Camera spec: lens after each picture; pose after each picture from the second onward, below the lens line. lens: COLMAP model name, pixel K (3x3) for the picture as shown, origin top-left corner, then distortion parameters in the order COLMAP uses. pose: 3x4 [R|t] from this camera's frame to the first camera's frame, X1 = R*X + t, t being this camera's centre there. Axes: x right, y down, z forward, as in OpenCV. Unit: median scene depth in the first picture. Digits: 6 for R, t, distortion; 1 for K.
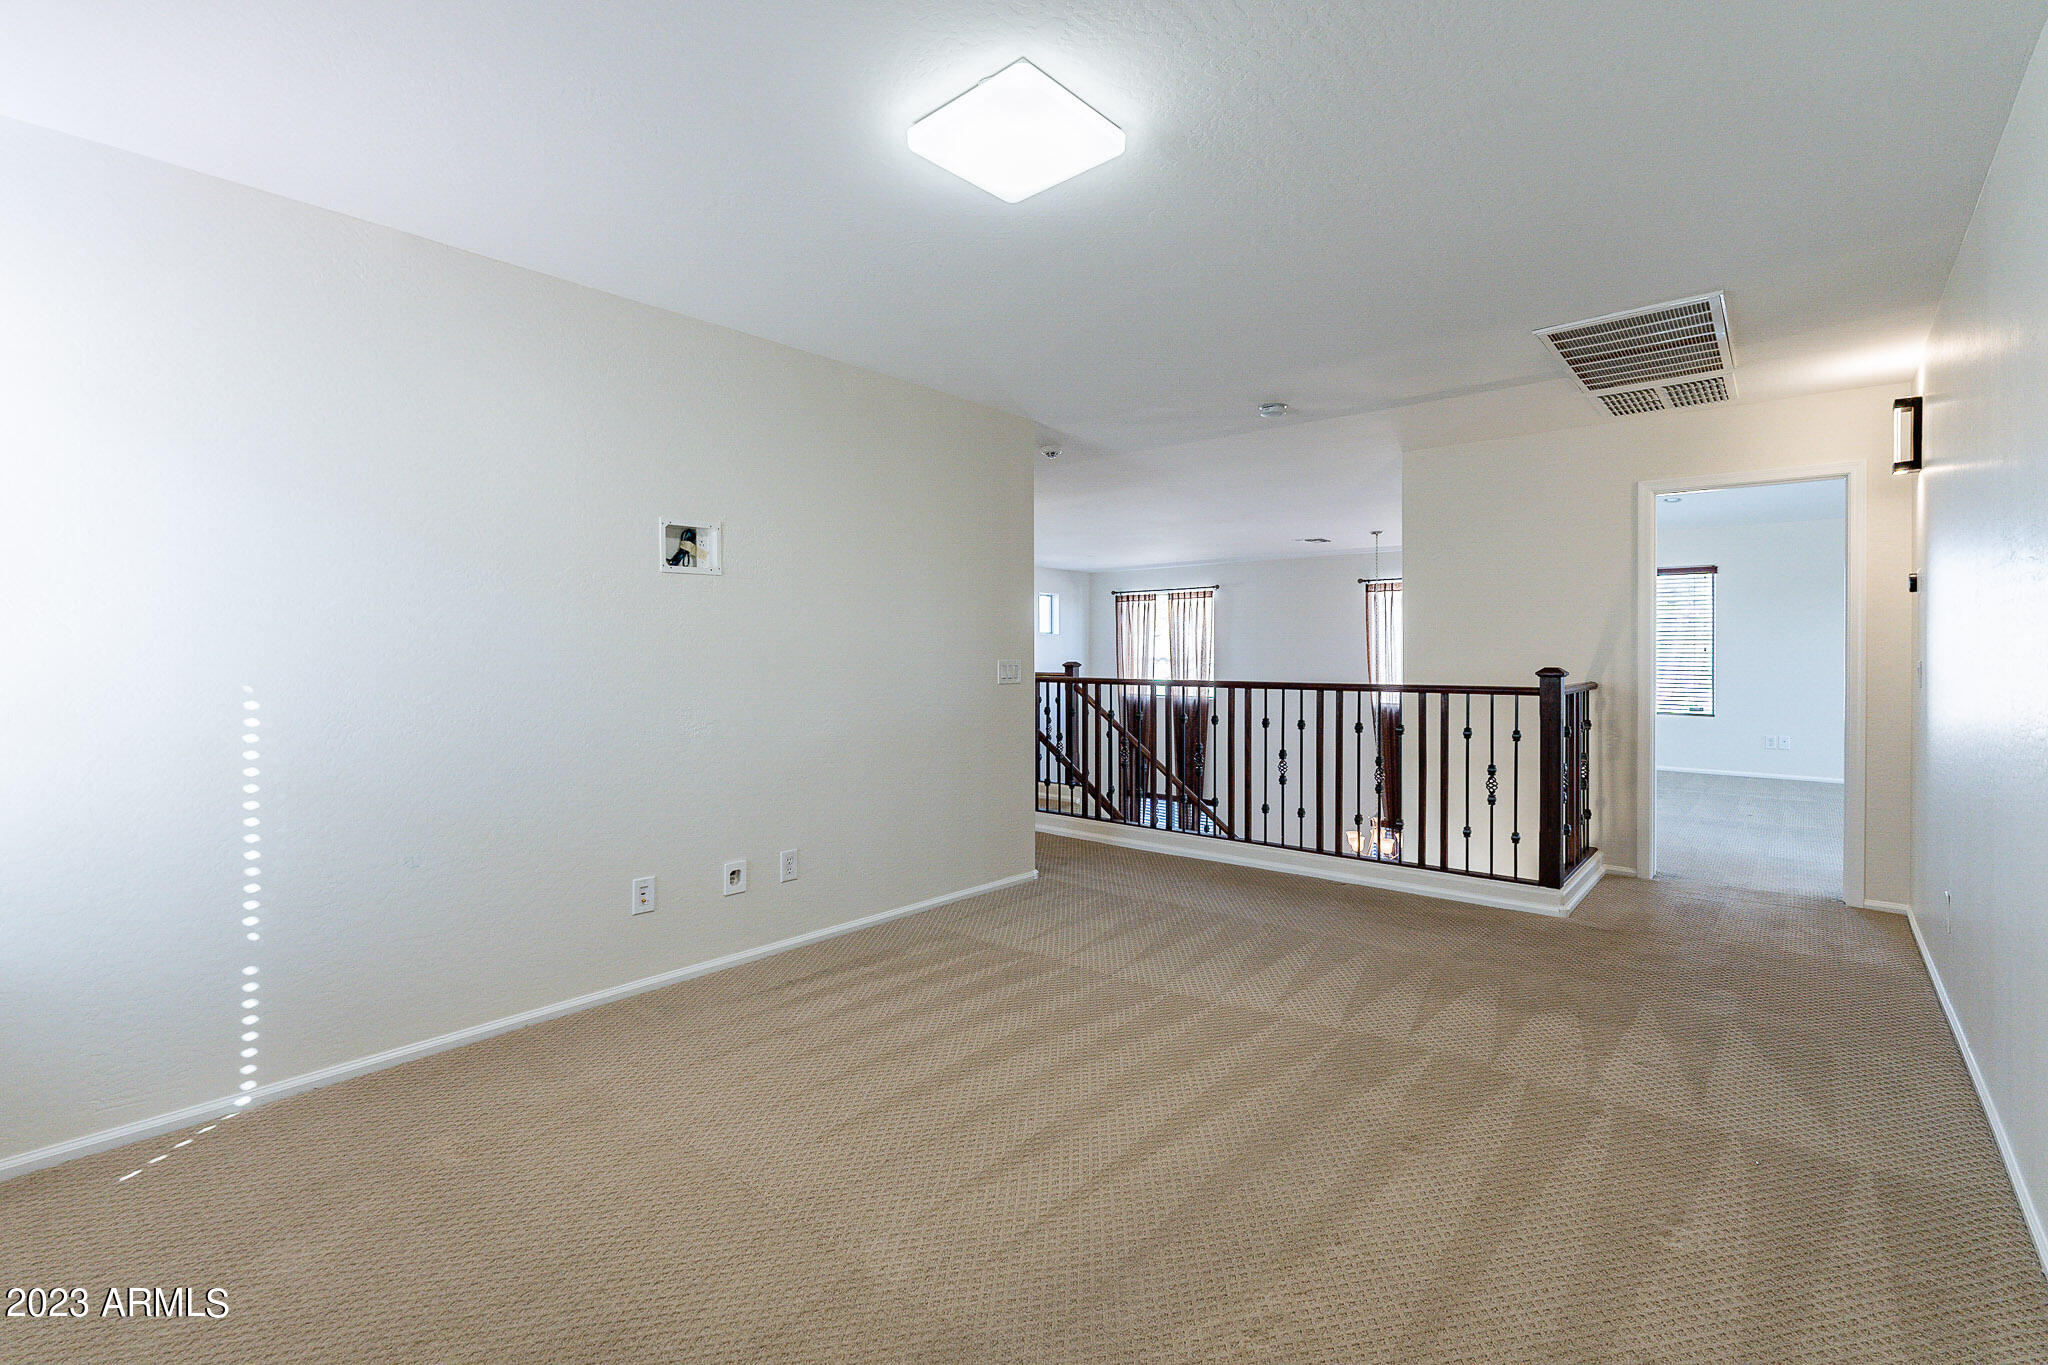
lens RADIAL K [[917.6, 0, 1014.6], [0, 917.6, 665.4], [0, 0, 1]] dist [0.001853, 0.000384]
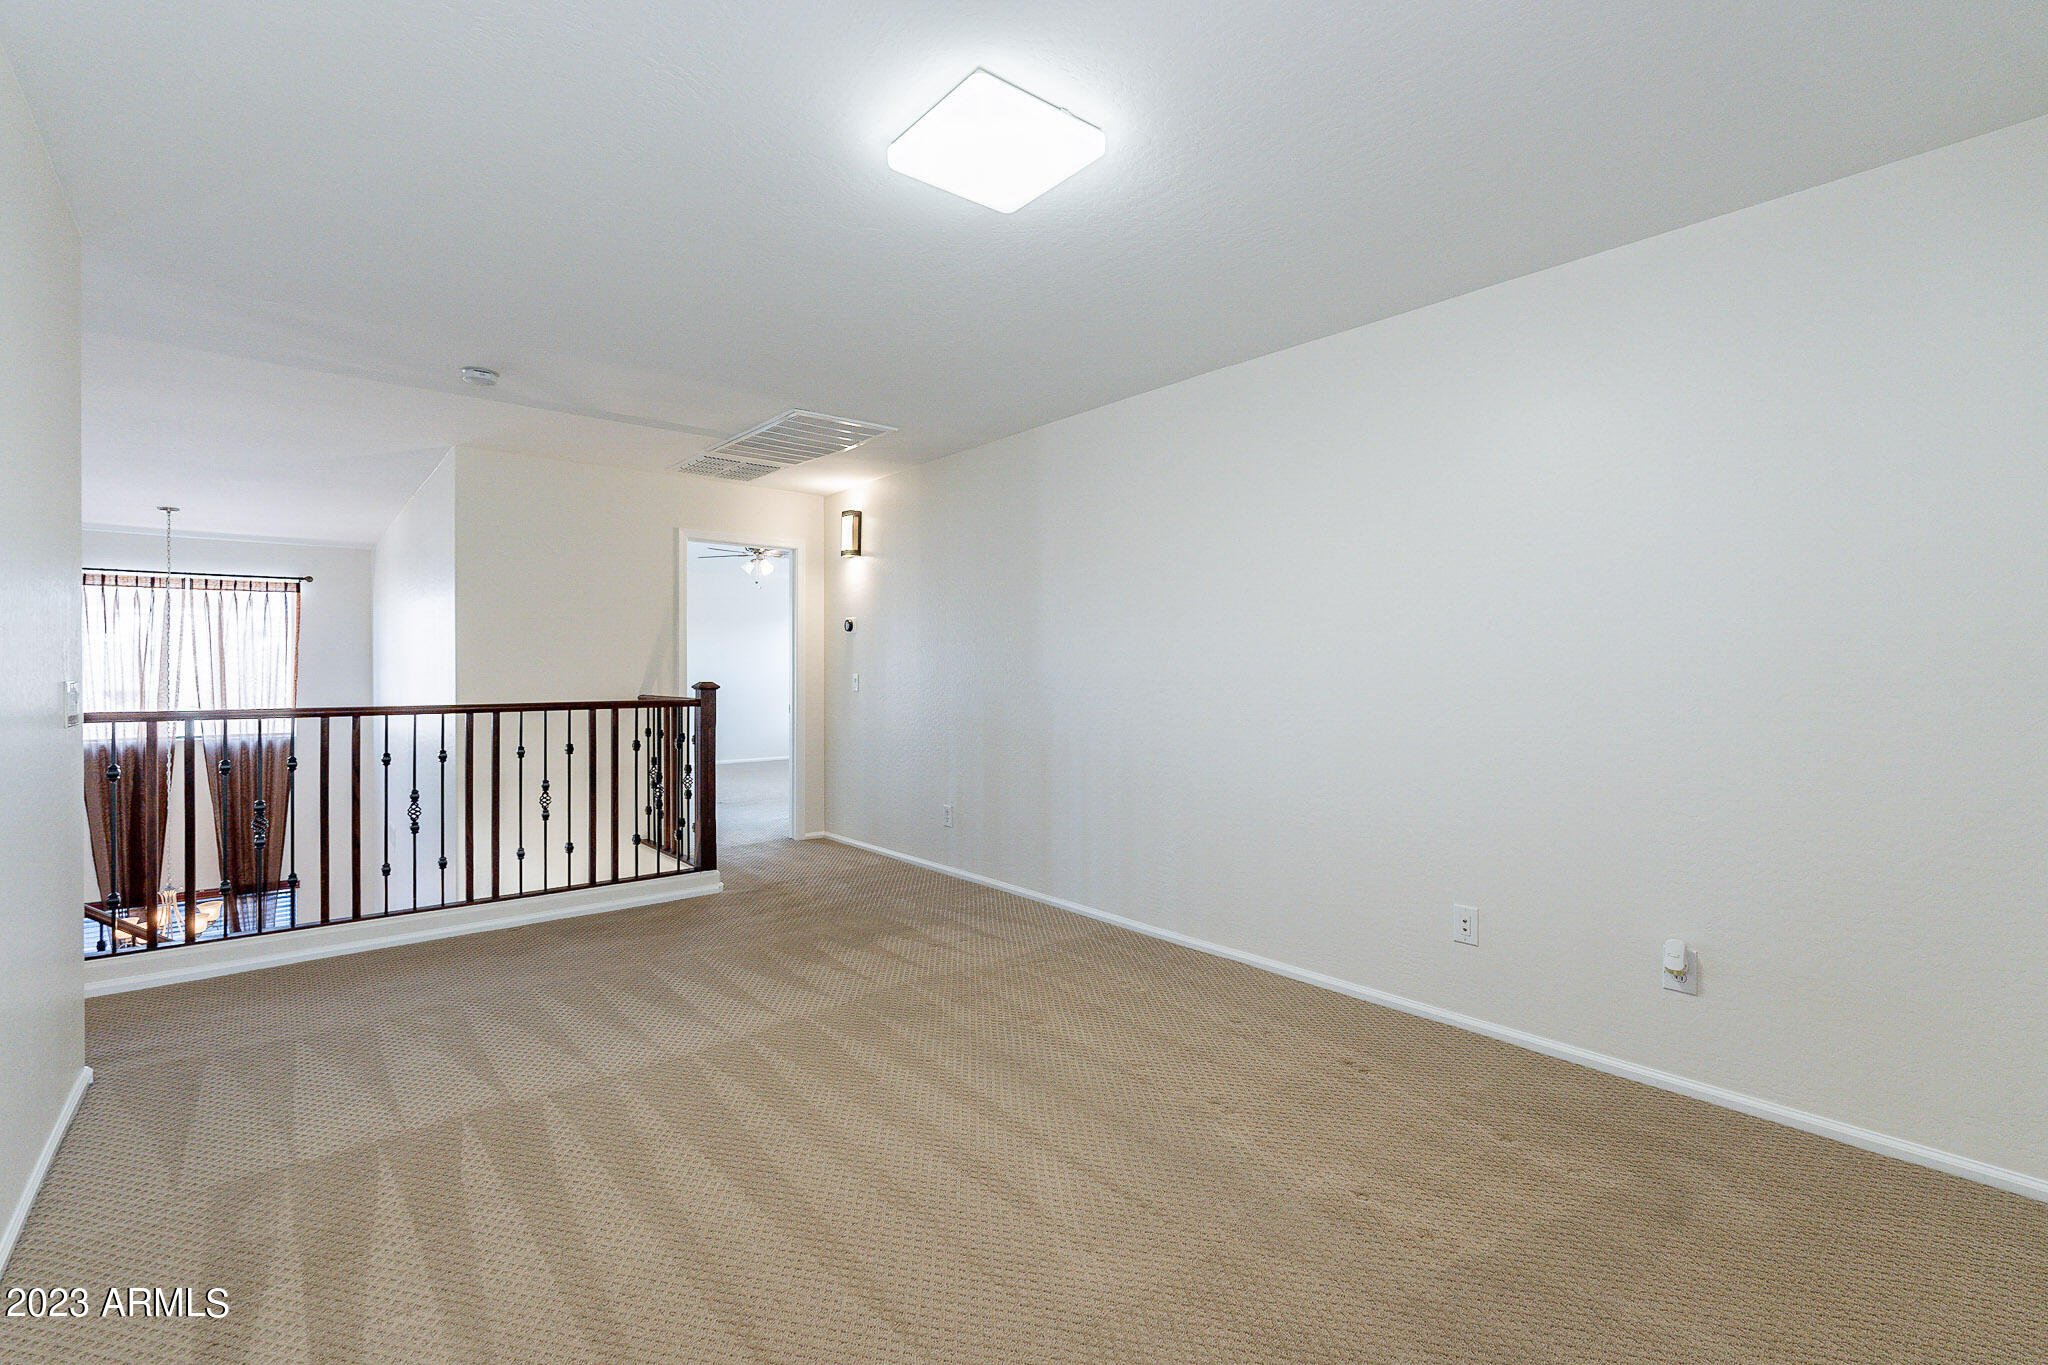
lens RADIAL K [[917.6, 0, 1014.6], [0, 917.6, 665.4], [0, 0, 1]] dist [0.001853, 0.000384]
pose [[0.153586, 0.003949, 0.988127, -0.494036], [0.014488, 0.999876, -0.006248, -0.005547], [-0.988029, 0.015275, 0.153509, 0.415014]]
